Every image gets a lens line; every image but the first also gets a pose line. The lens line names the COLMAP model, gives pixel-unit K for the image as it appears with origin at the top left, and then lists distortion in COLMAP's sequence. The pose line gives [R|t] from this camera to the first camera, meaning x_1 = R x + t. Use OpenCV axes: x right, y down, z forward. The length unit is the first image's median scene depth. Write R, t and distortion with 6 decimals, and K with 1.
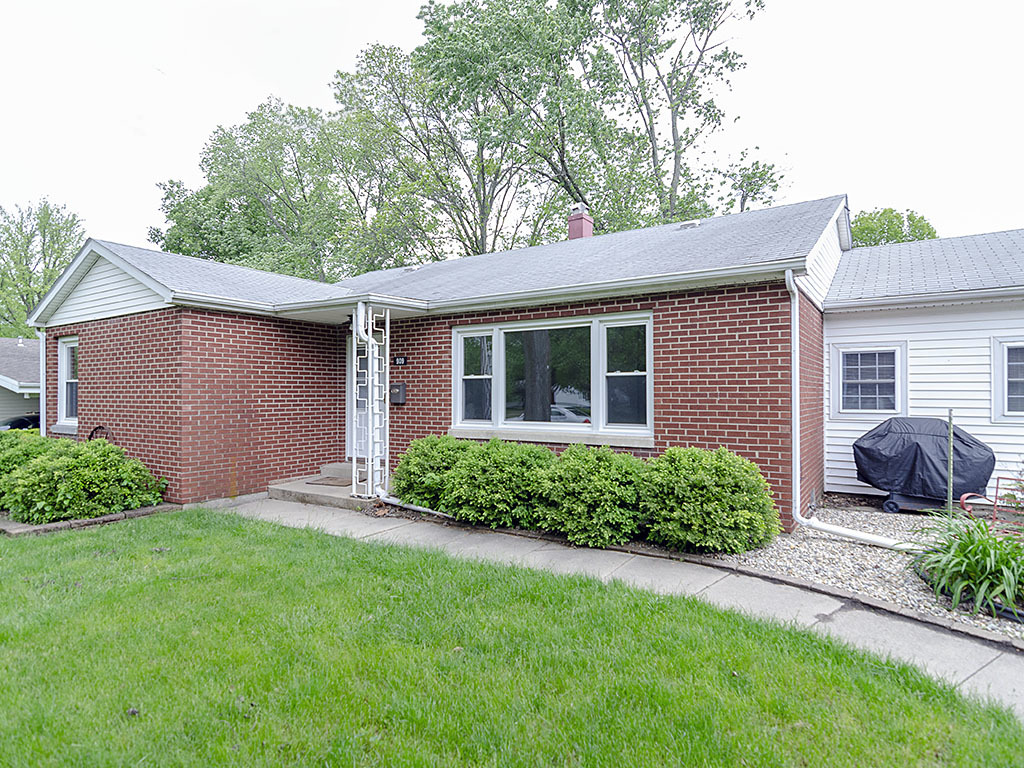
lens RADIAL K [[578.8, 0, 512.0], [0, 578.8, 384.0], [0, 0, 1]] dist [-0.000998, 0.002845]
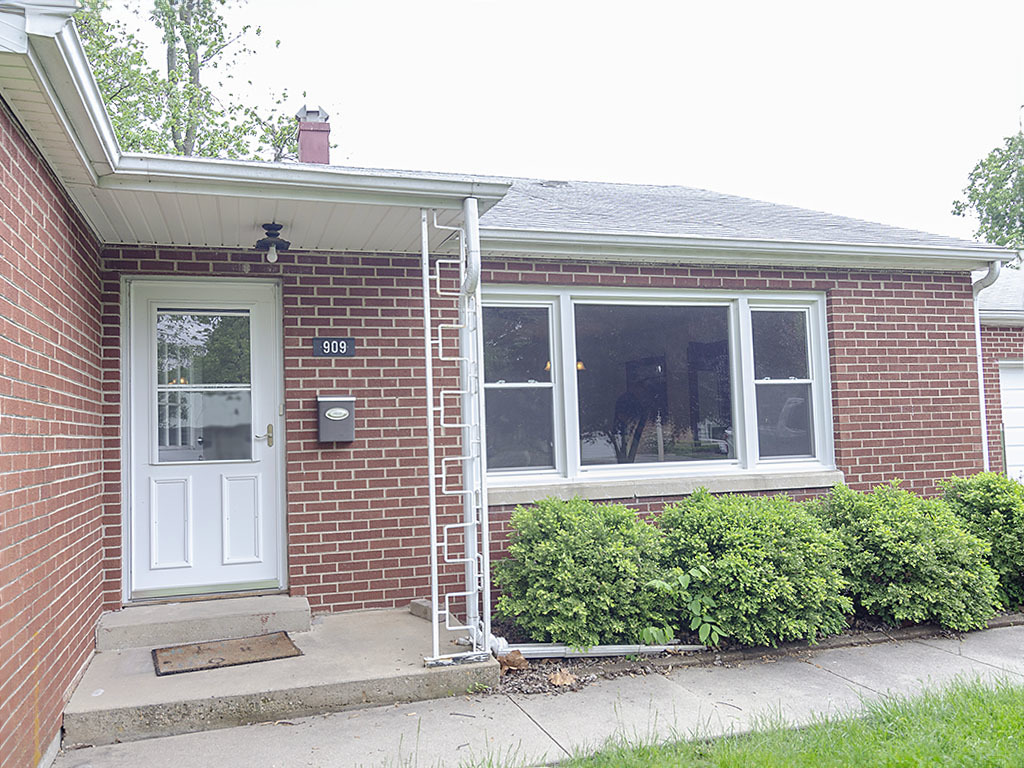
lens RADIAL K [[836.1, 0, 477.9], [0, 836.1, 386.5], [0, 0, 1]] dist [-0.002943, 0.000103]
pose [[0.642722, 0.026625, 0.765637, -0.723770], [0.016884, 0.998661, -0.048901, 0.027980], [-0.765914, 0.044357, 0.641411, 0.598879]]
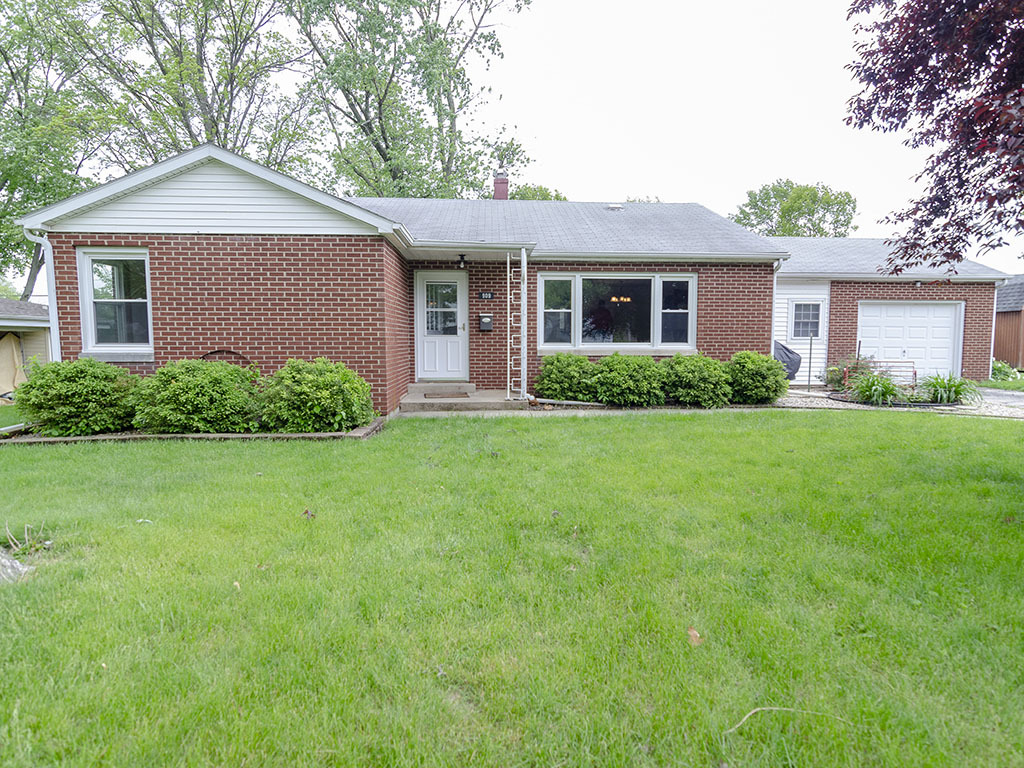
lens RADIAL K [[587.5, 0, 515.5], [0, 587.5, 386.3], [0, 0, 1]] dist [0.002165, 0.000896]
pose [[0.802501, -0.043608, 0.595055, -1.053084], [-0.012818, 0.995835, 0.090265, 0.045188], [-0.596513, -0.080066, 0.798600, -0.050125]]
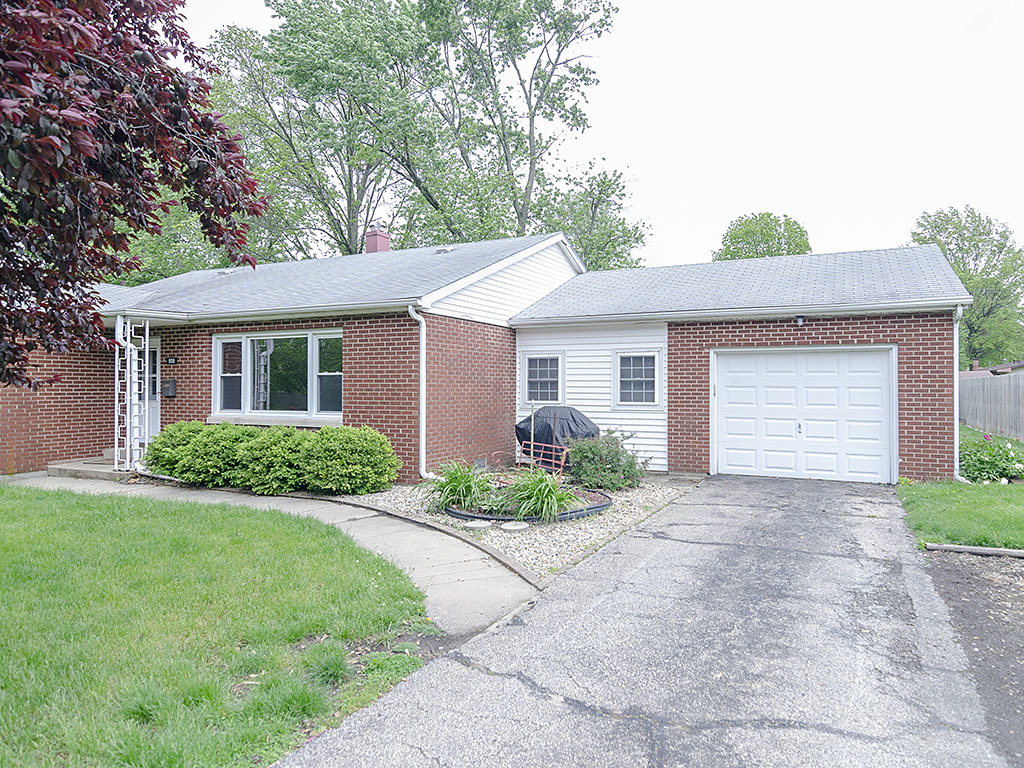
lens RADIAL K [[615.1, 0, 512.0], [0, 615.1, 384.0], [0, 0, 1]] dist [0.004749, 0.001085]
pose [[0.988389, 0.003480, 0.151905, 0.368743], [-0.005060, 0.999937, 0.010018, -0.009743], [-0.151861, -0.010670, 0.988344, -0.441522]]
